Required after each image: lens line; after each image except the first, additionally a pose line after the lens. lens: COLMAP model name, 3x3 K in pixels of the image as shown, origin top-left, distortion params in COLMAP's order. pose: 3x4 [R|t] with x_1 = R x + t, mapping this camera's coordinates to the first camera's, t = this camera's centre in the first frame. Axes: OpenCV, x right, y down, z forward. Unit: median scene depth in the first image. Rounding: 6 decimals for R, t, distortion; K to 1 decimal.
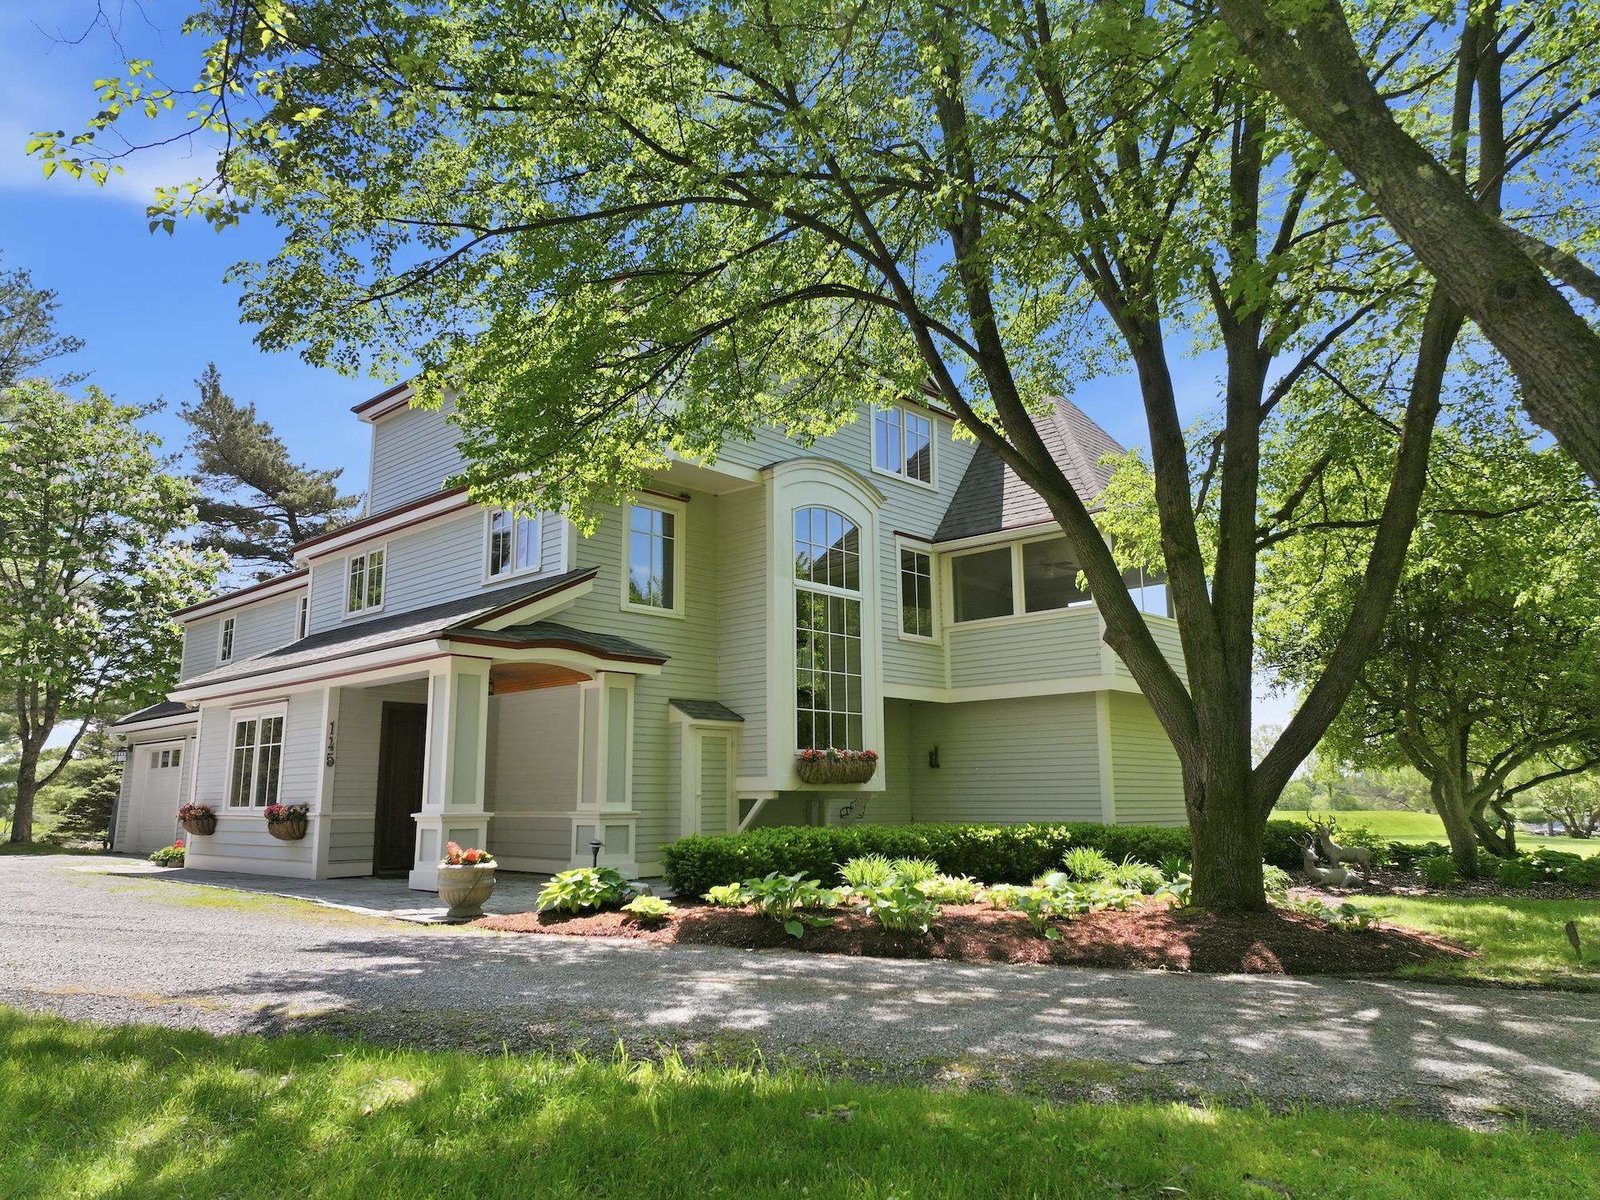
lens RADIAL K [[1116.0, 0, 802.6], [0, 1116.0, 588.1], [0, 0, 1]] dist [0.010161, 0.002523]
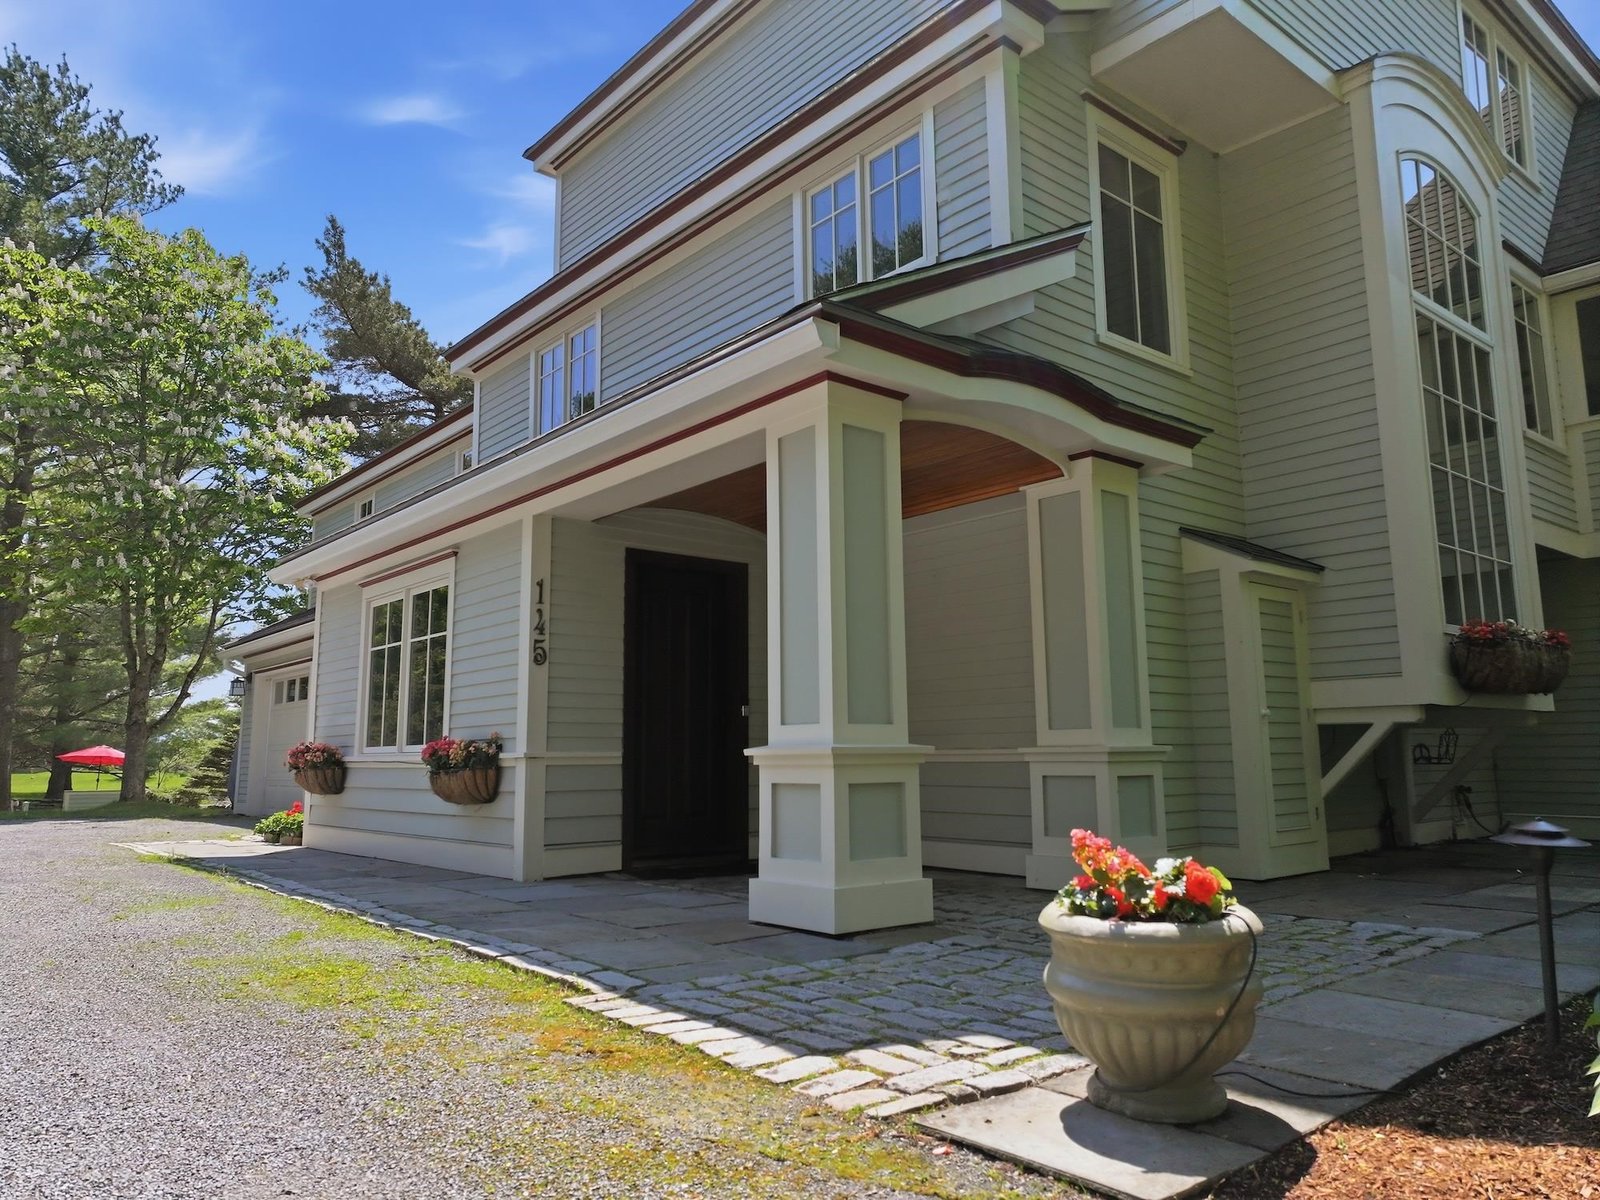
lens RADIAL K [[1116.0, 0, 802.6], [0, 1116.0, 588.1], [0, 0, 1]] dist [0.010161, 0.002523]
pose [[0.993456, -0.021715, -0.112132, -0.226570], [0.026092, 0.998948, 0.037713, 0.100658], [0.111195, -0.040392, 0.992977, 0.467392]]
